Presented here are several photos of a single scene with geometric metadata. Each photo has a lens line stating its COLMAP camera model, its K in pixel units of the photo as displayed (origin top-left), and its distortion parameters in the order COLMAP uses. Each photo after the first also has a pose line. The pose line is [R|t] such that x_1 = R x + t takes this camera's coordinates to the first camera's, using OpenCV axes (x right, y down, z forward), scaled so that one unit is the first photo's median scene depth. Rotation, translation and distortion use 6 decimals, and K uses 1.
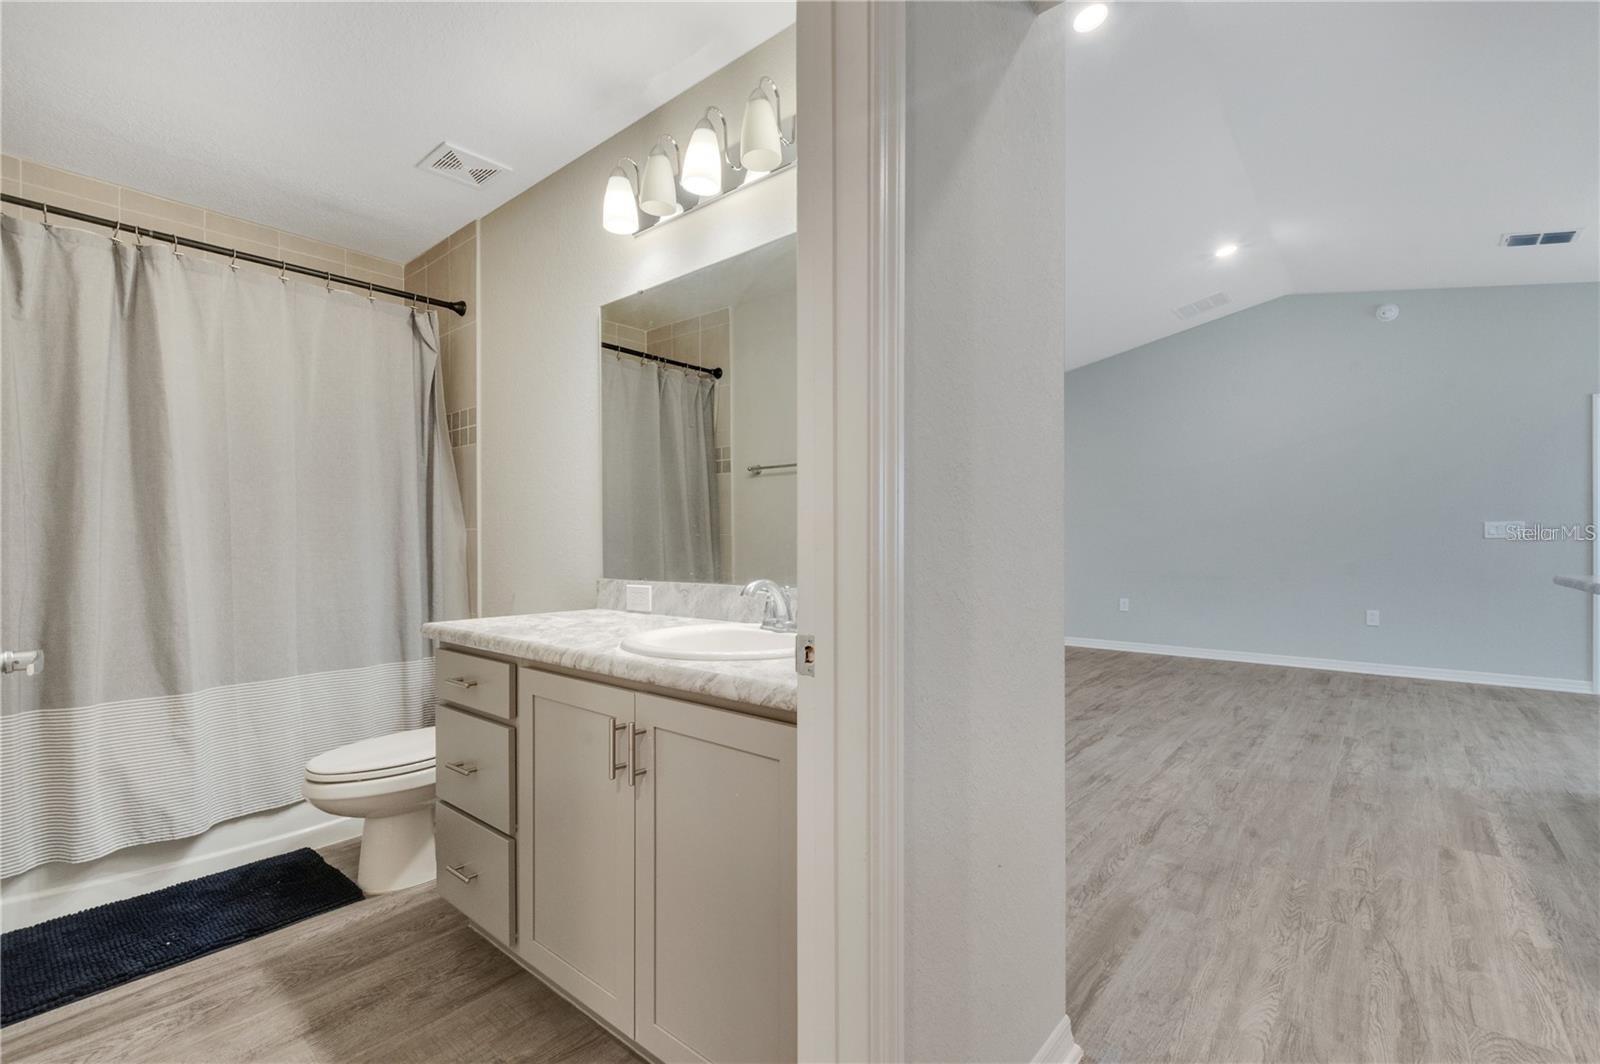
lens RADIAL K [[708.7, 0, 798.3], [0, 708.7, 545.9], [0, 0, 1]] dist [0.000820, -0.000667]
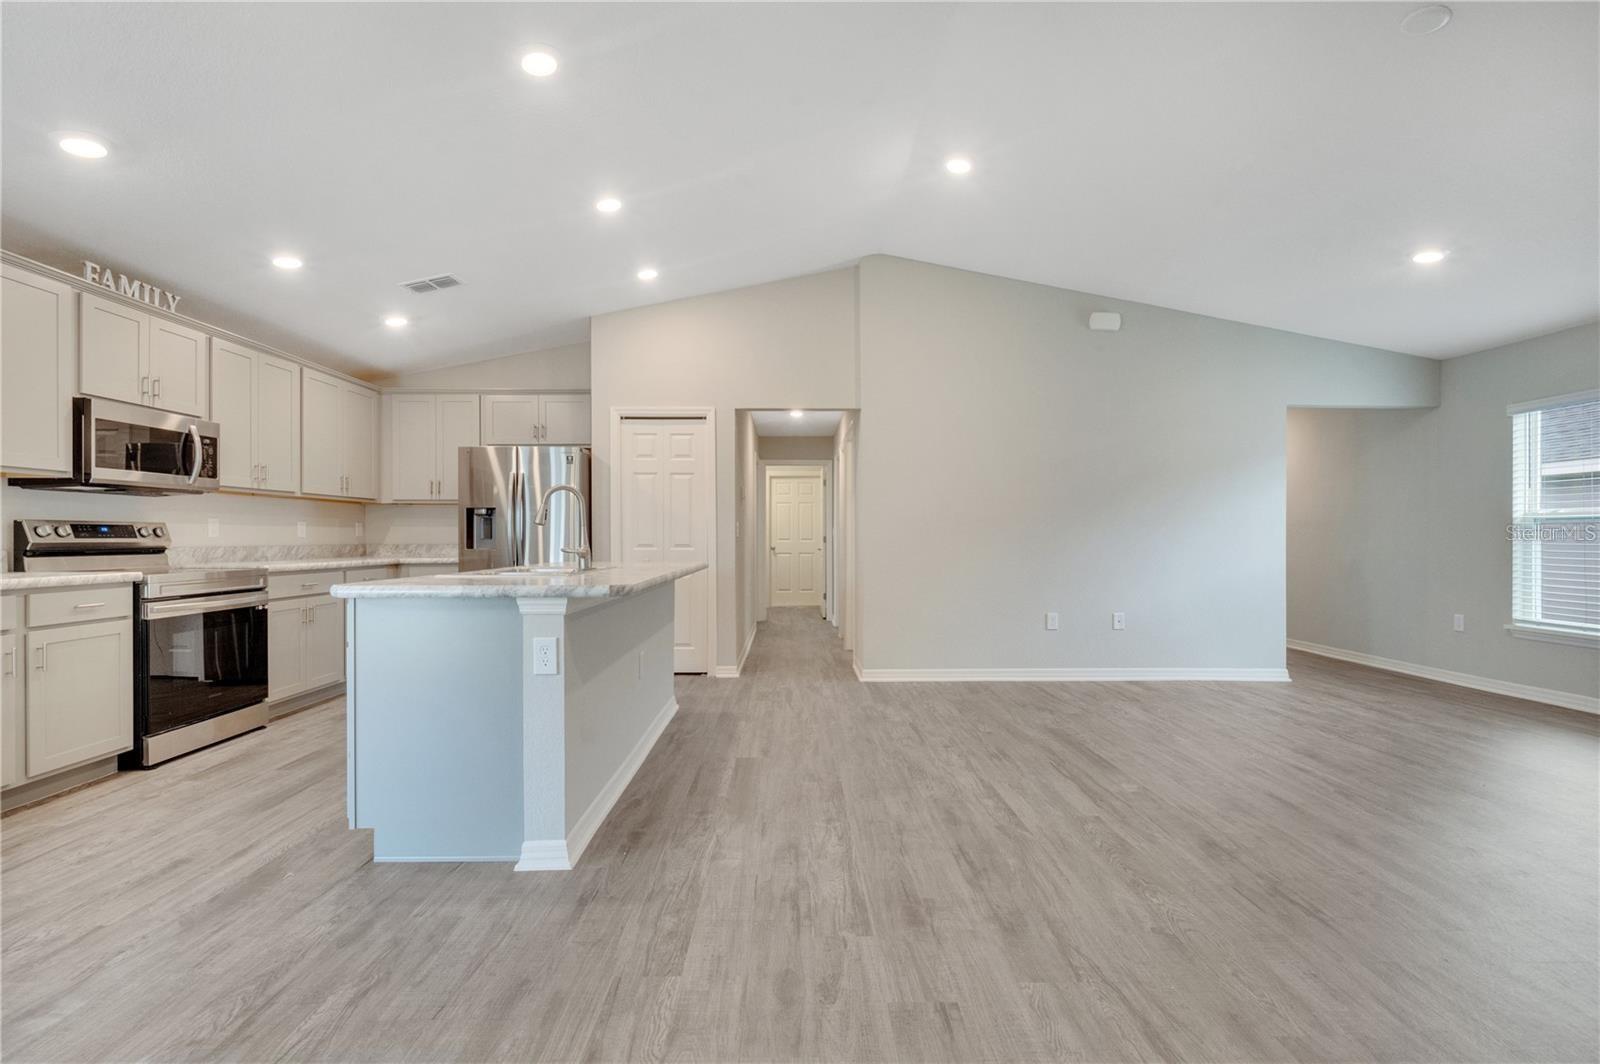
lens RADIAL K [[705.2, 0, 798.4], [0, 705.2, 541.0], [0, 0, 1]] dist [0.001400, -0.004510]
pose [[-0.760399, 0.005576, -0.649432, 1.483893], [0.001374, 0.999975, 0.006977, -0.009938], [0.649454, 0.004413, -0.760388, 1.763762]]
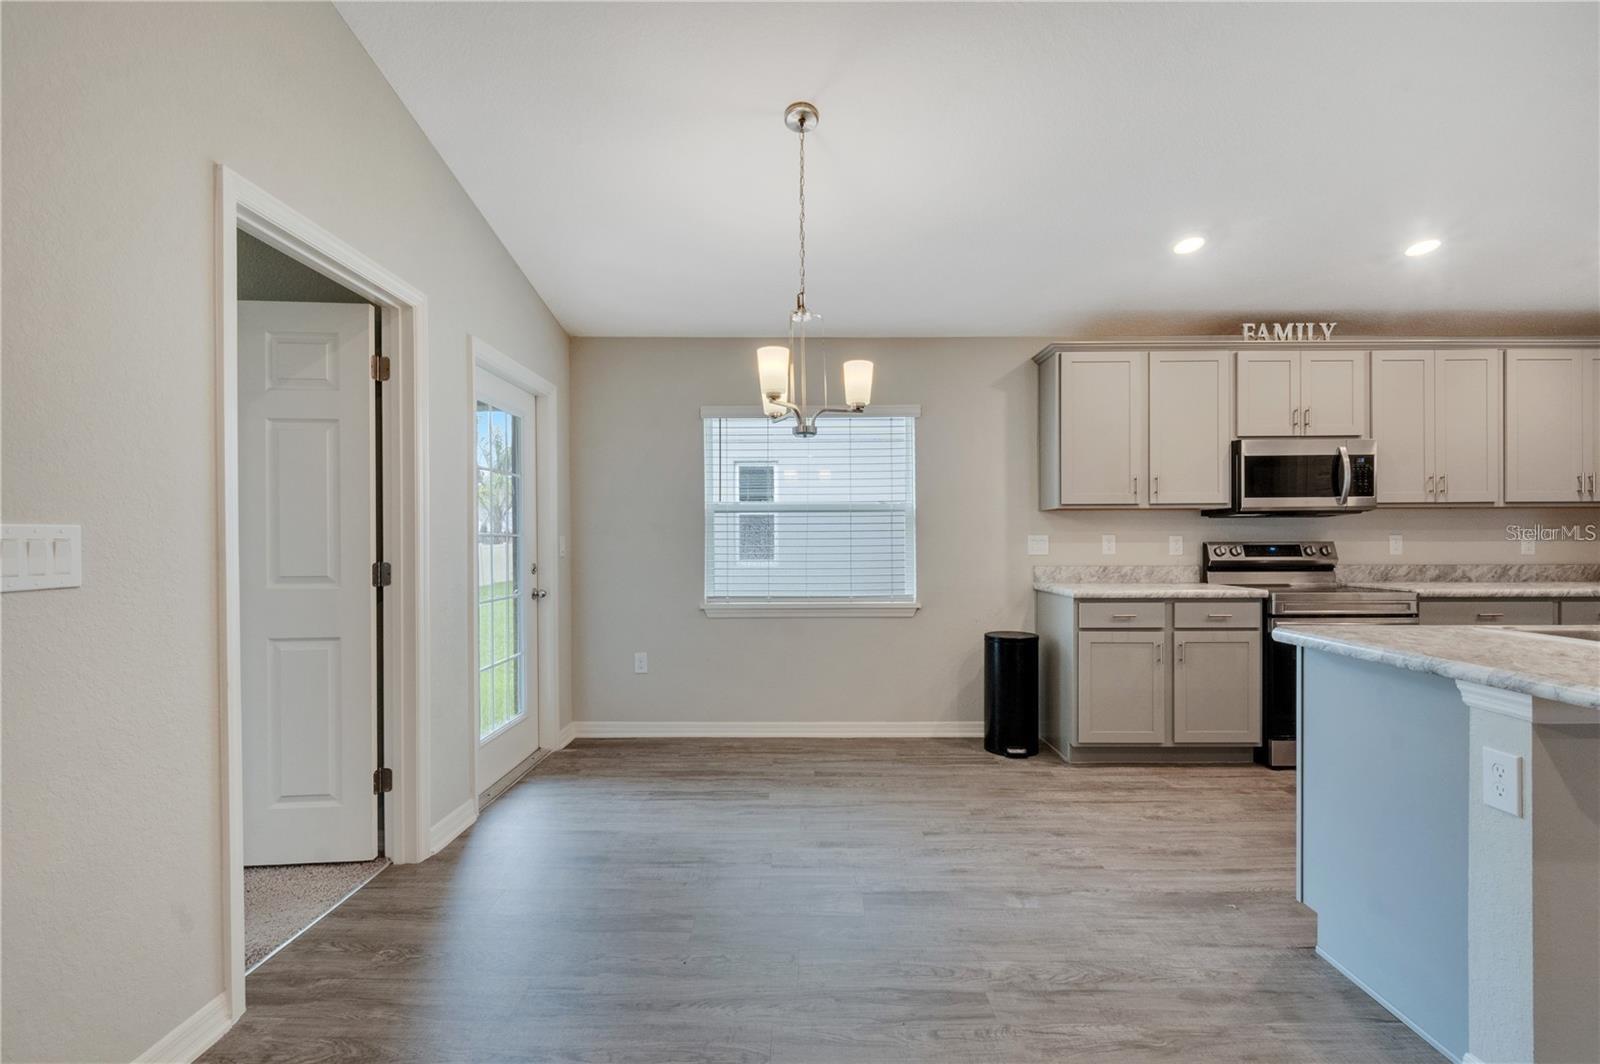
lens RADIAL K [[705.2, 0, 798.4], [0, 705.2, 541.0], [0, 0, 1]] dist [0.001400, -0.004510]
pose [[-0.637392, 0.002628, 0.770535, 1.126686], [0.005958, 0.999981, 0.001517, -0.046850], [-0.770517, 0.005558, -0.637396, 1.672633]]
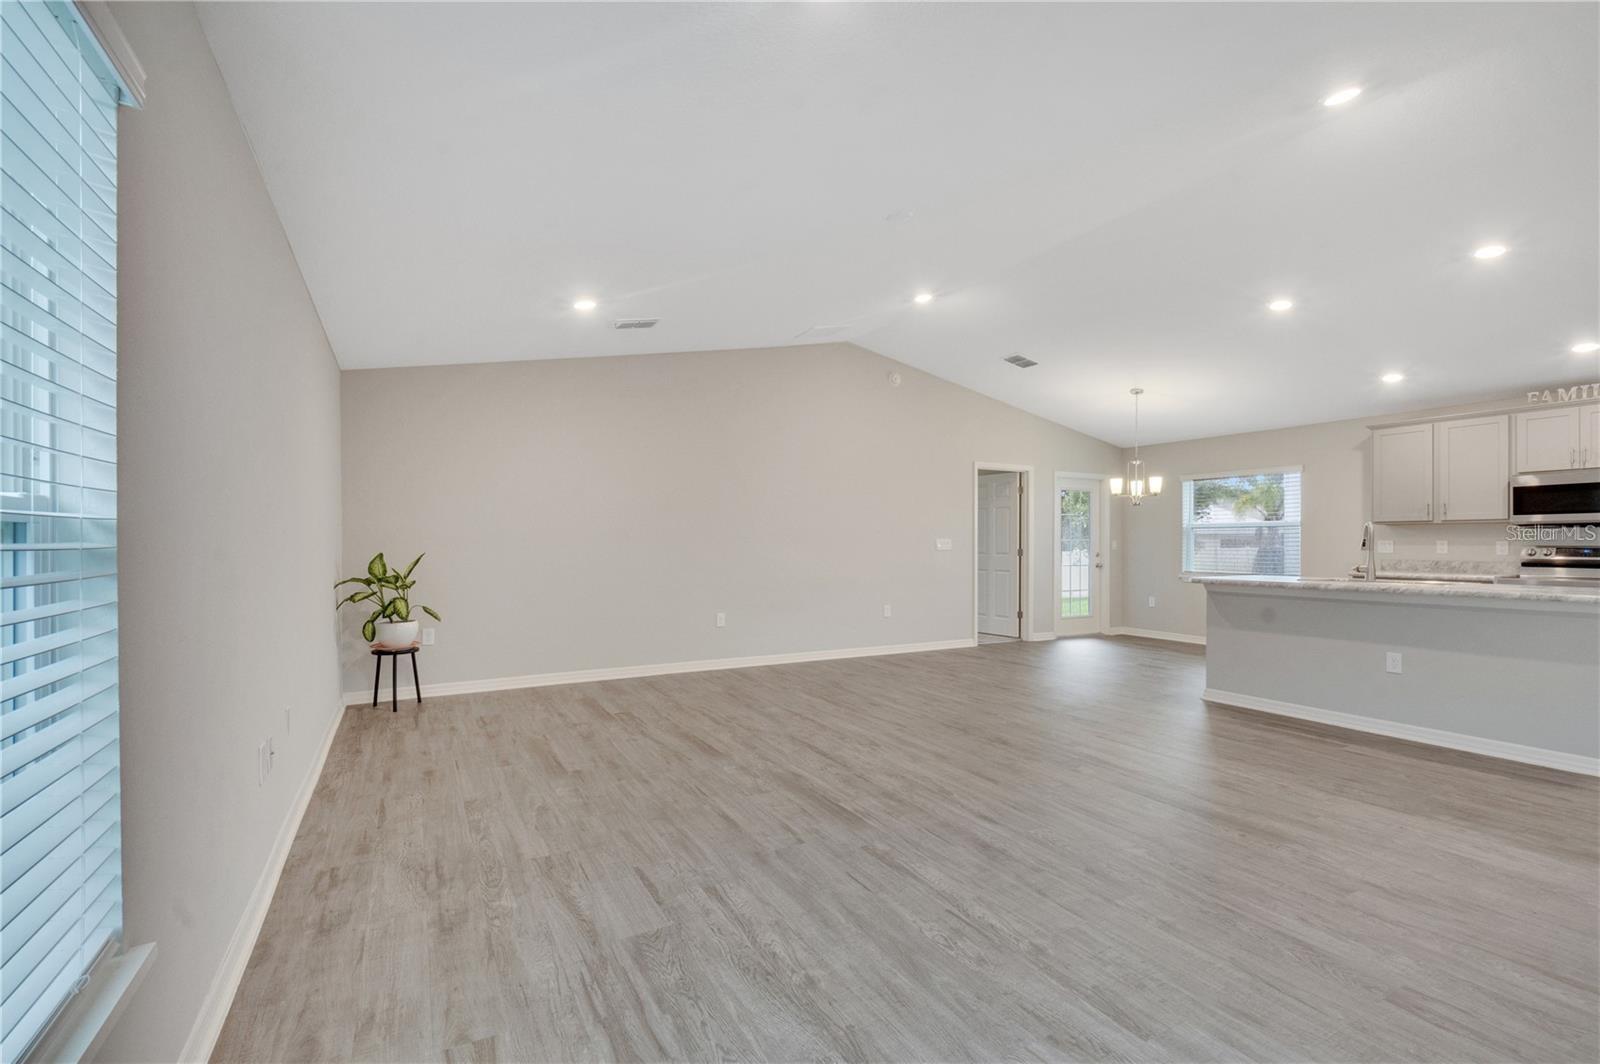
lens RADIAL K [[702.7, 0, 799.3], [0, 702.7, 548.2], [0, 0, 1]] dist [-0.000018, -0.002662]
pose [[0.359987, -0.003413, 0.932951, -0.870795], [-0.001197, 0.999991, 0.004120, -0.036082], [-0.932957, -0.002600, 0.359979, 1.326068]]
